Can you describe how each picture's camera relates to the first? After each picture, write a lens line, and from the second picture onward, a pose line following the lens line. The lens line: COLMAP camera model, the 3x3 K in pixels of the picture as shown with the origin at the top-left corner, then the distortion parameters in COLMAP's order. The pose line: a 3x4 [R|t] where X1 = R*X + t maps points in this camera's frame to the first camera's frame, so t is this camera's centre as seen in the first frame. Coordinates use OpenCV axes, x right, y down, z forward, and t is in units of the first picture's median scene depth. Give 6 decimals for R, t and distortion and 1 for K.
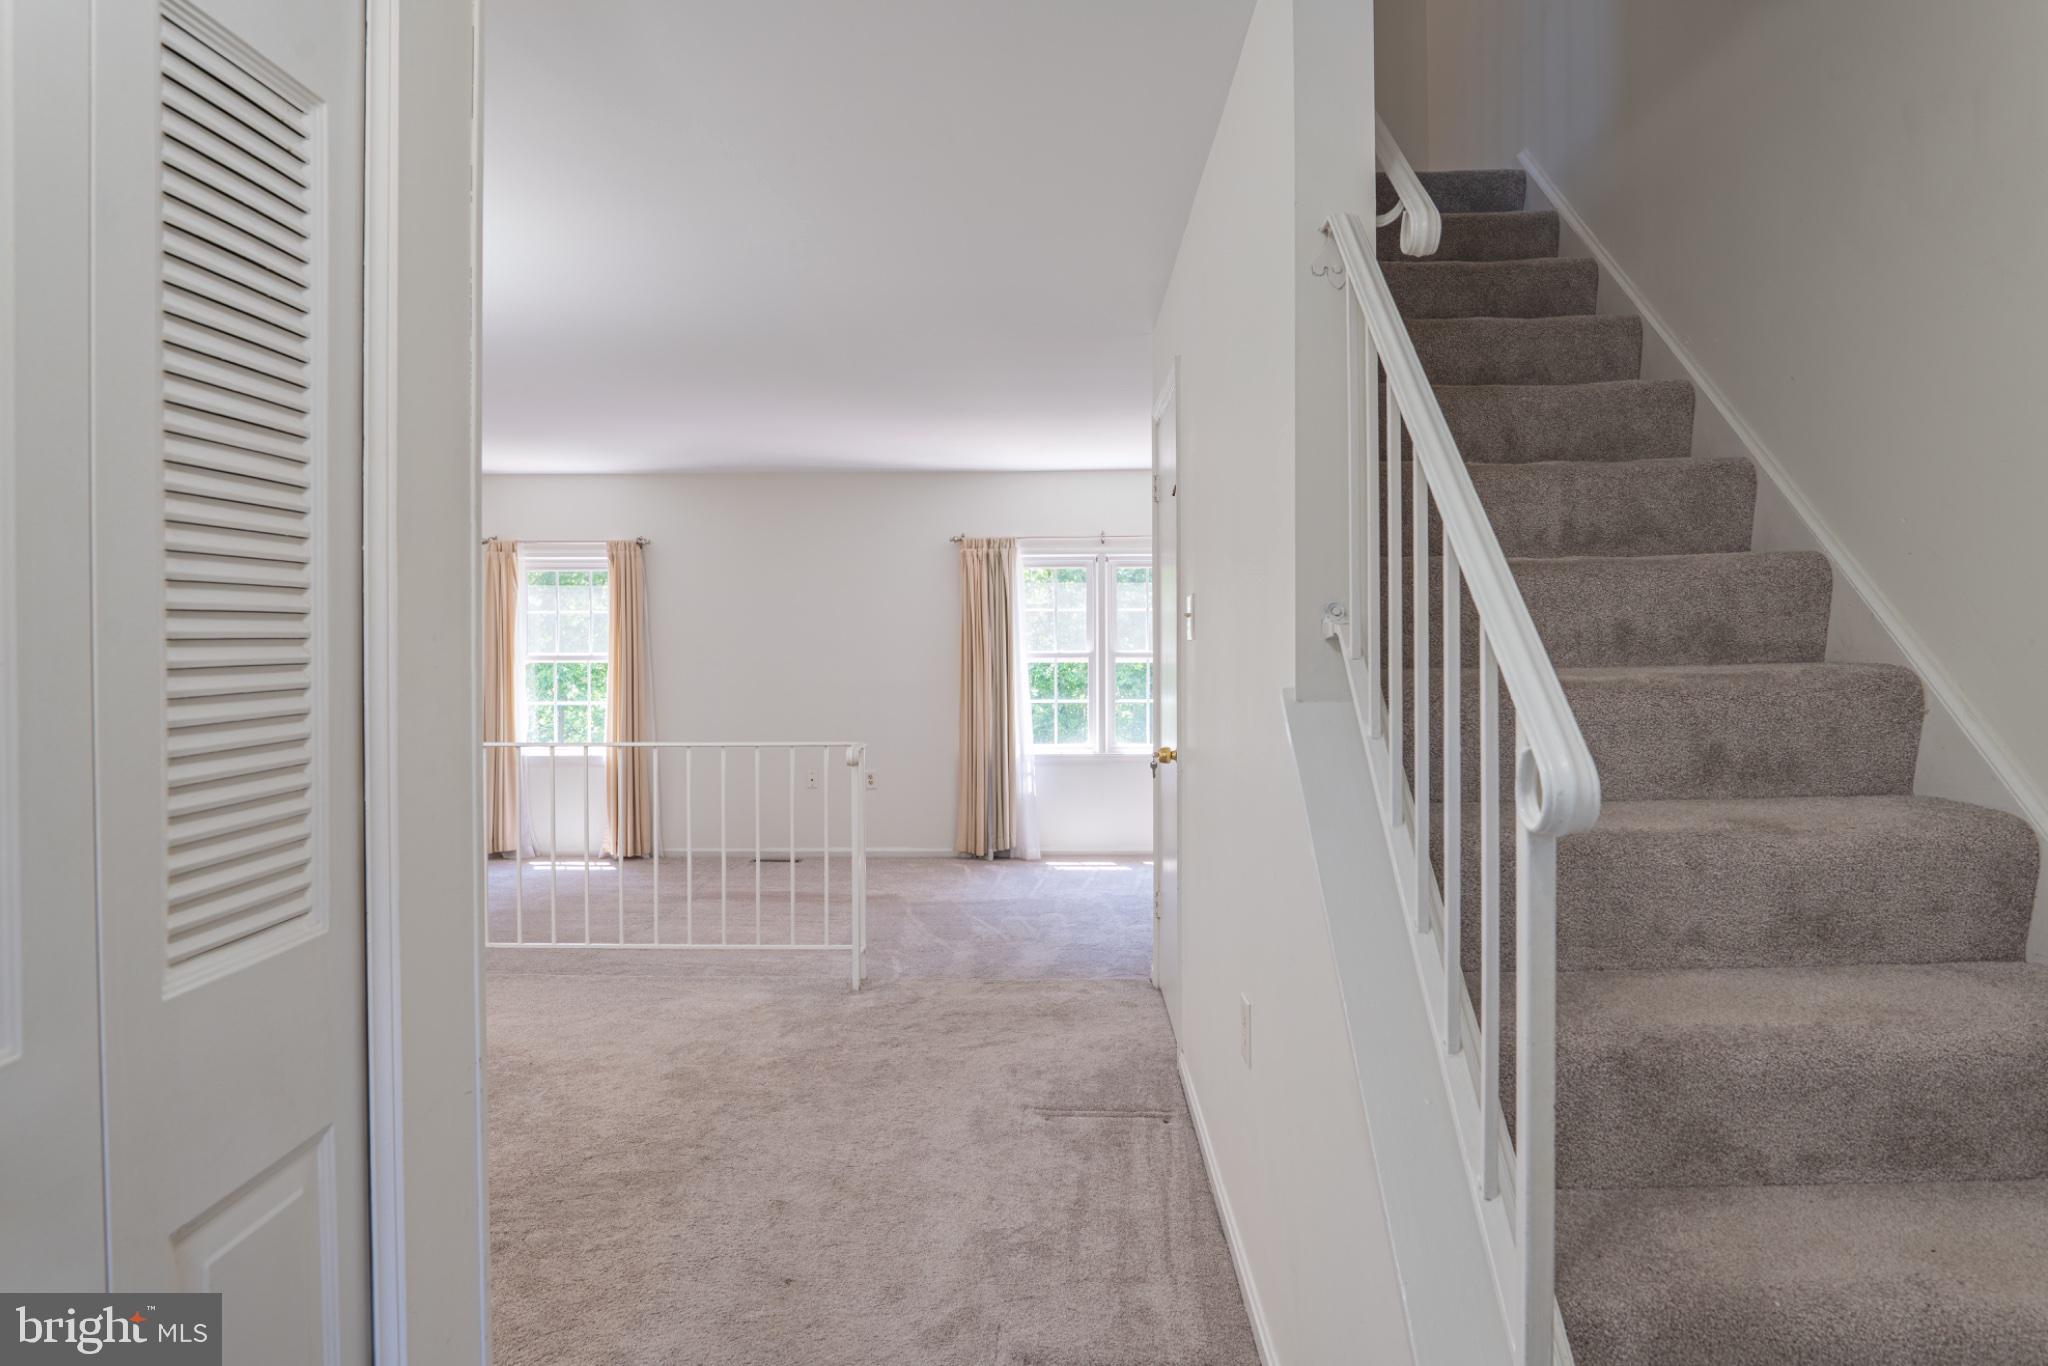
lens RADIAL K [[1215.6, 0, 1017.0], [0, 1215.6, 644.4], [0, 0, 1]] dist [-0.025525, -0.000661]
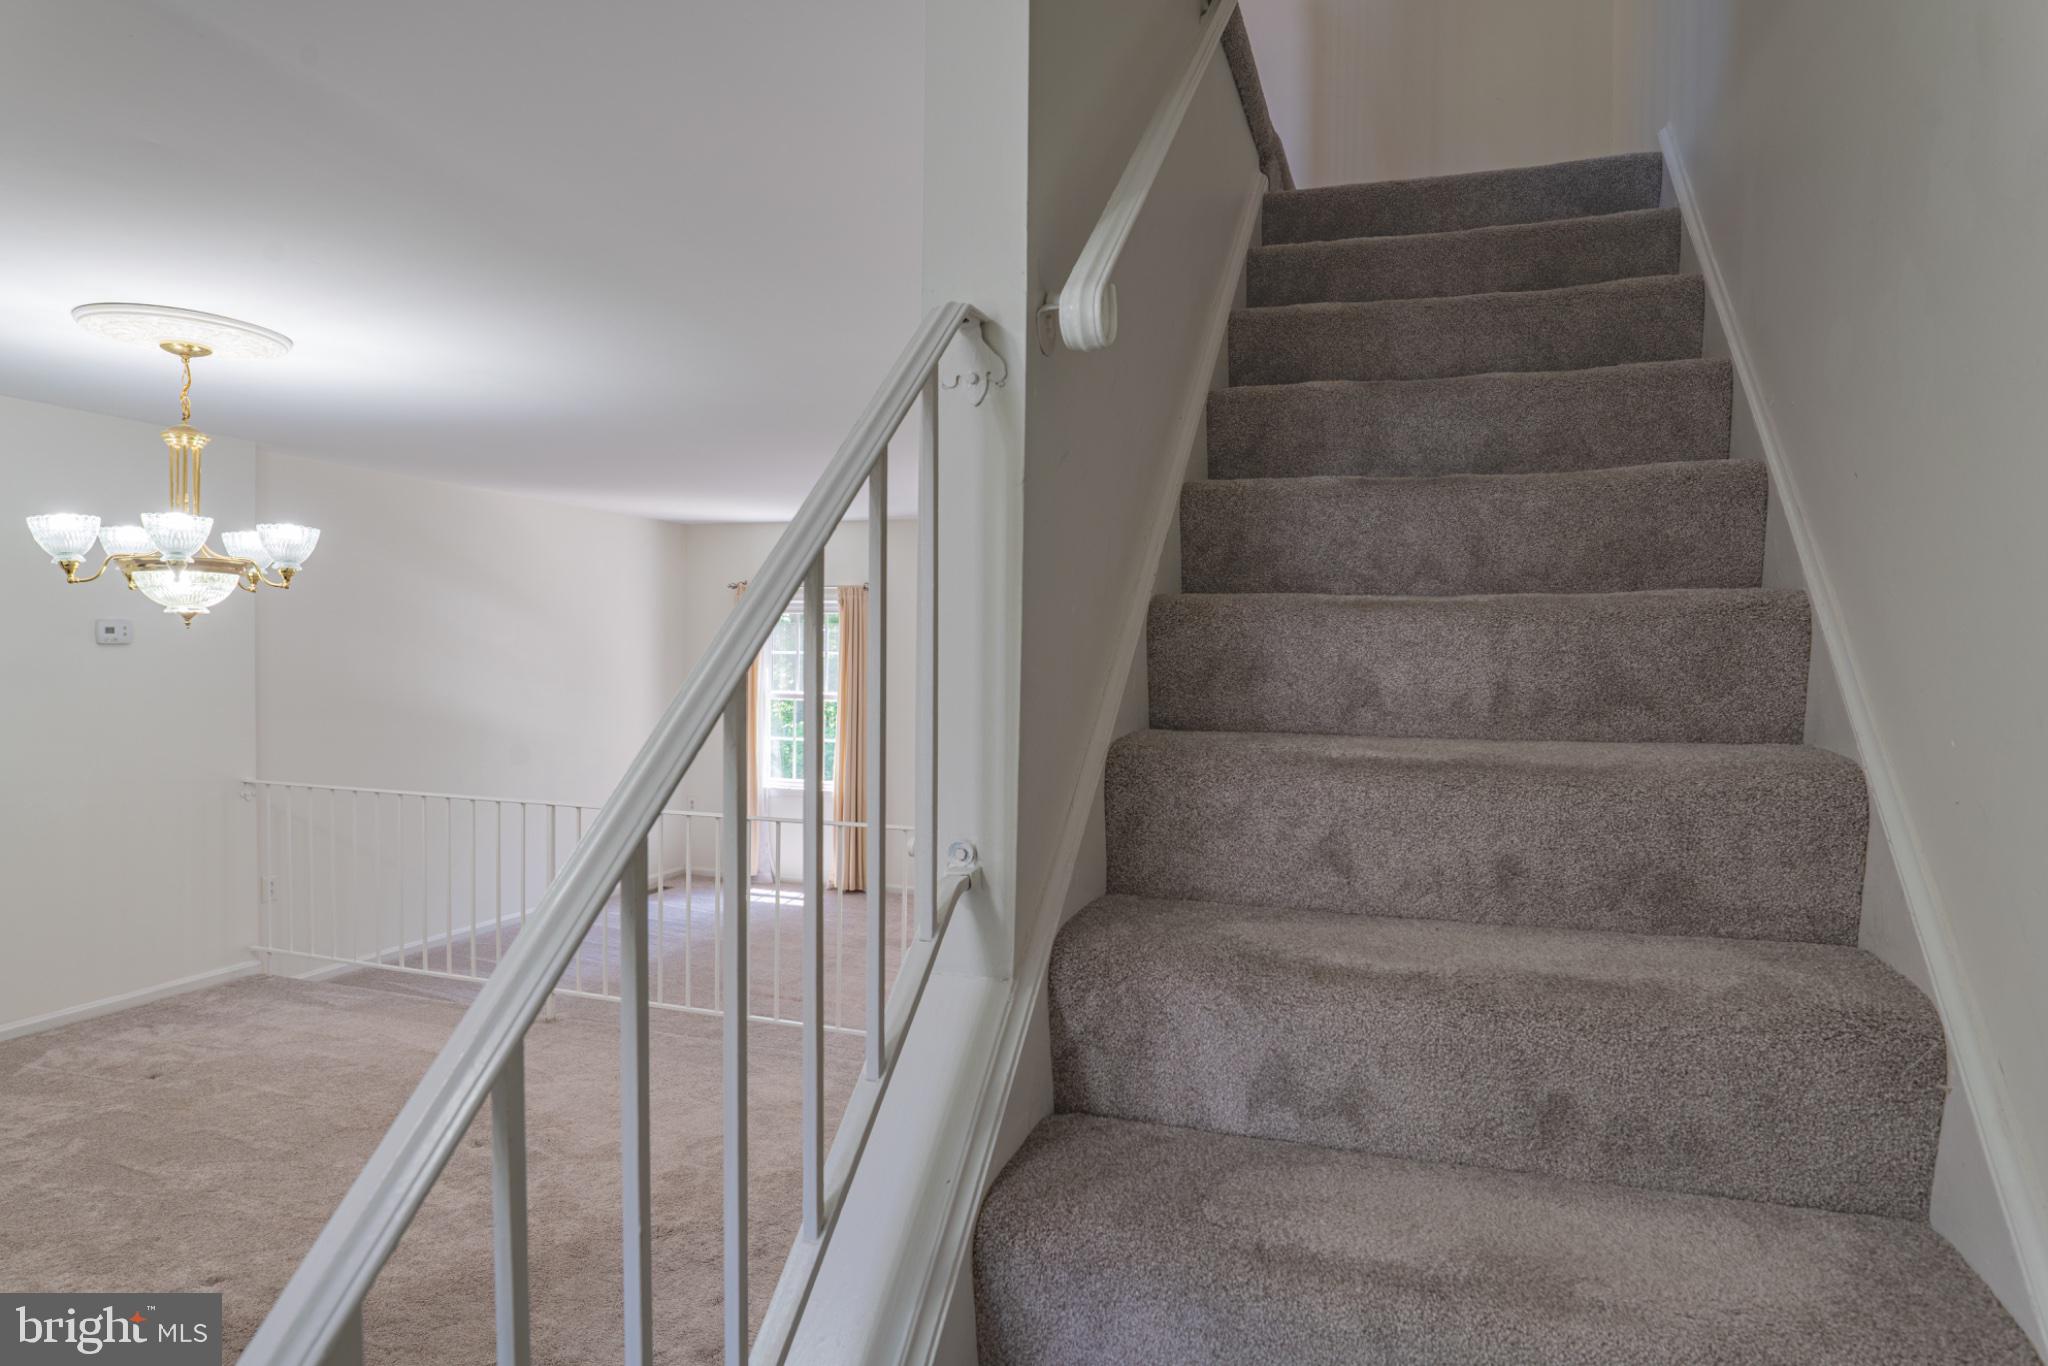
lens RADIAL K [[1184.8, 0, 1024.6], [0, 1184.8, 671.1], [0, 0, 1]] dist [-0.028849, 0.002387]
pose [[0.950577, 0.023134, -0.309625, 0.228380], [-0.016733, 0.999588, 0.023312, -0.067942], [0.310037, -0.016978, 0.950573, 0.151791]]
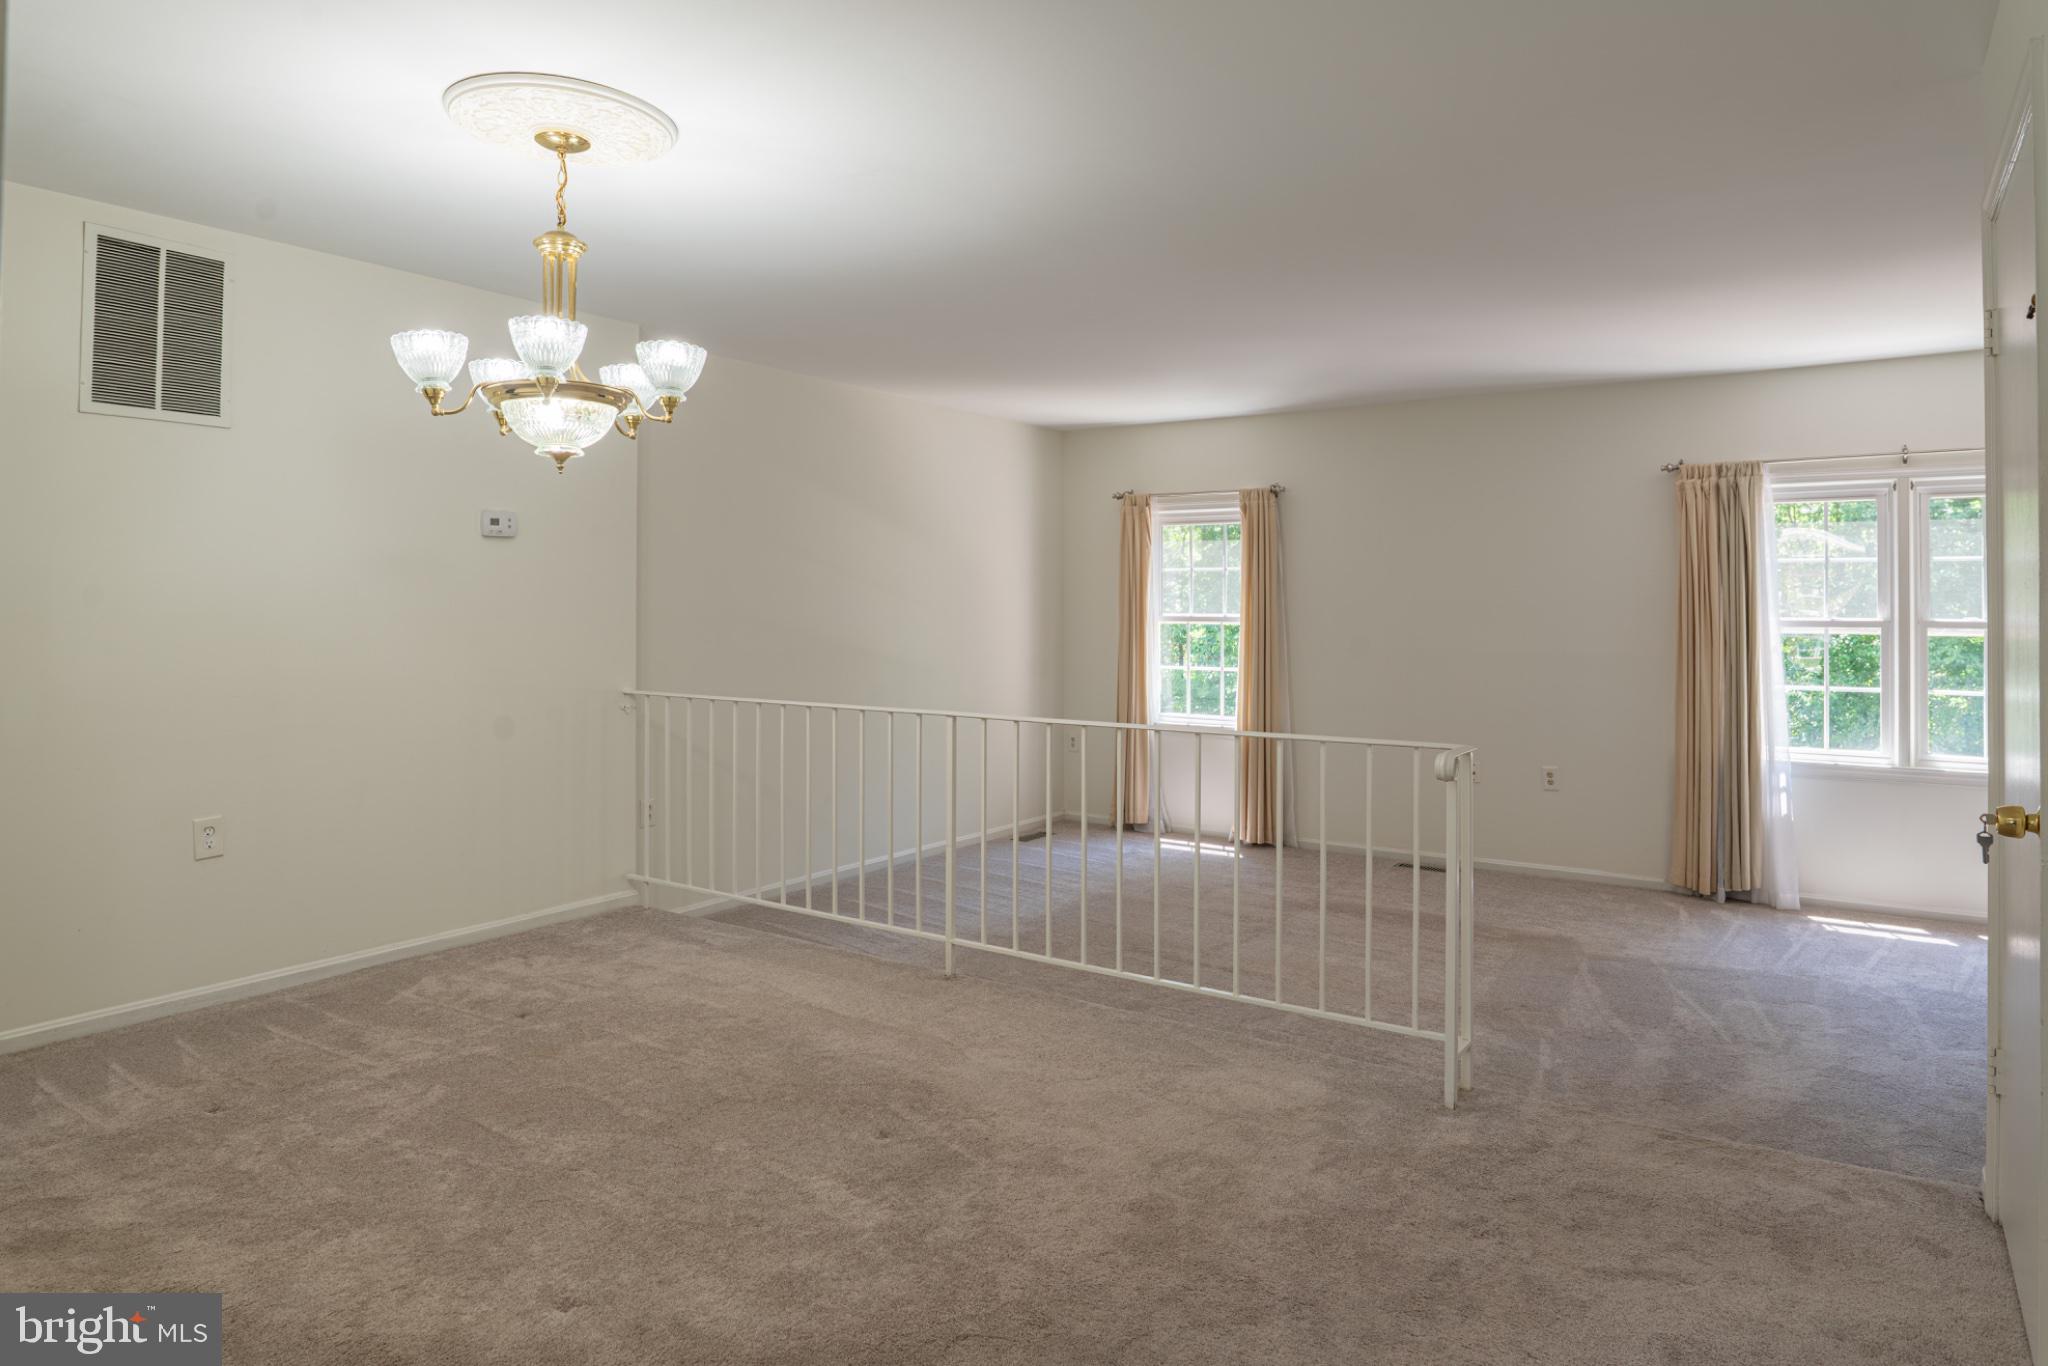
lens RADIAL K [[1200.7, 0, 1056.4], [0, 1200.7, 589.0], [0, 0, 1]] dist [-0.019749, -0.001992]
pose [[0.845703, -0.000554, -0.533653, 0.040283], [-0.007589, 0.999886, -0.013065, 0.001819], [0.533599, 0.015099, 0.845603, 0.308036]]
